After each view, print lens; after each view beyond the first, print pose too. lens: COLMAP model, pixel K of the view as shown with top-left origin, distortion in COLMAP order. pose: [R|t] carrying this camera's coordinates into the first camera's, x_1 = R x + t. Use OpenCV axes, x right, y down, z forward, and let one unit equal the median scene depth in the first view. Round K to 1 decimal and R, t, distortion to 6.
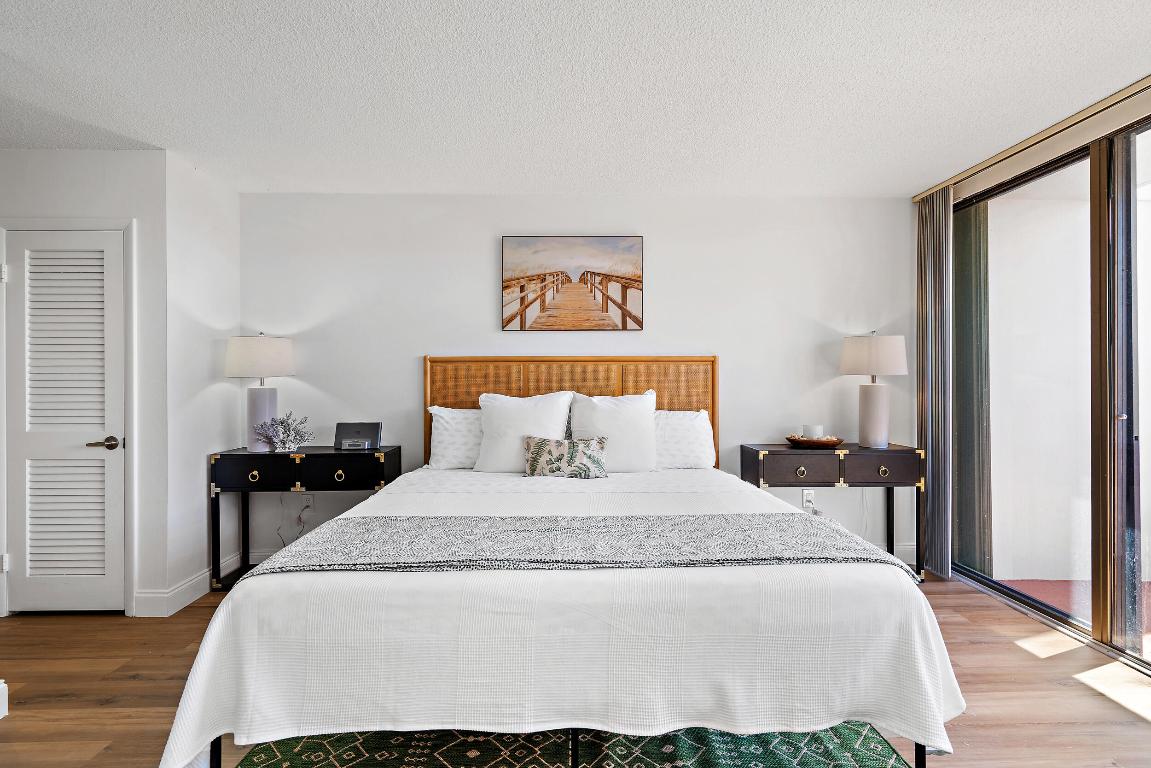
lens RADIAL K [[525.0, 0, 579.0], [0, 525.0, 382.5], [0, 0, 1]] dist [-0.001408, -0.000296]
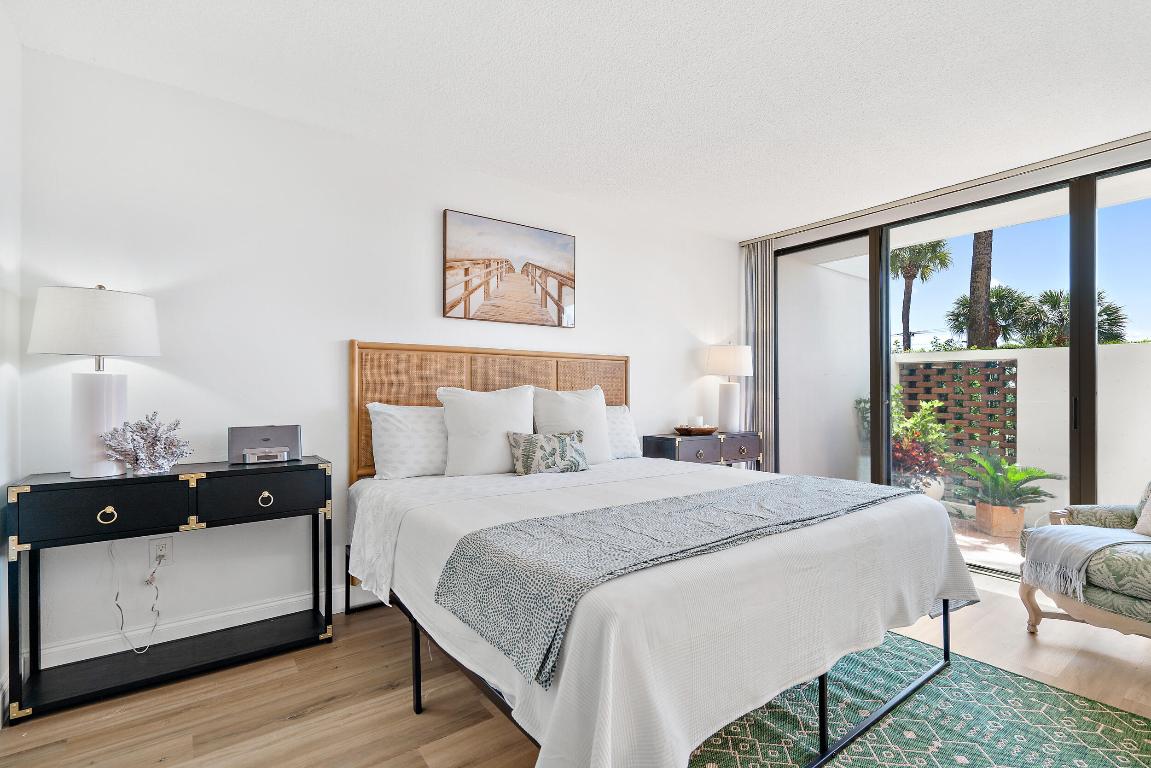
lens RADIAL K [[525.0, 0, 579.0], [0, 525.0, 382.5], [0, 0, 1]] dist [-0.001408, -0.000296]
pose [[0.826225, 0.014124, 0.563164, -0.454163], [0.001704, 0.999618, -0.027571, 0.035890], [-0.563338, 0.023739, 0.825885, 0.153687]]
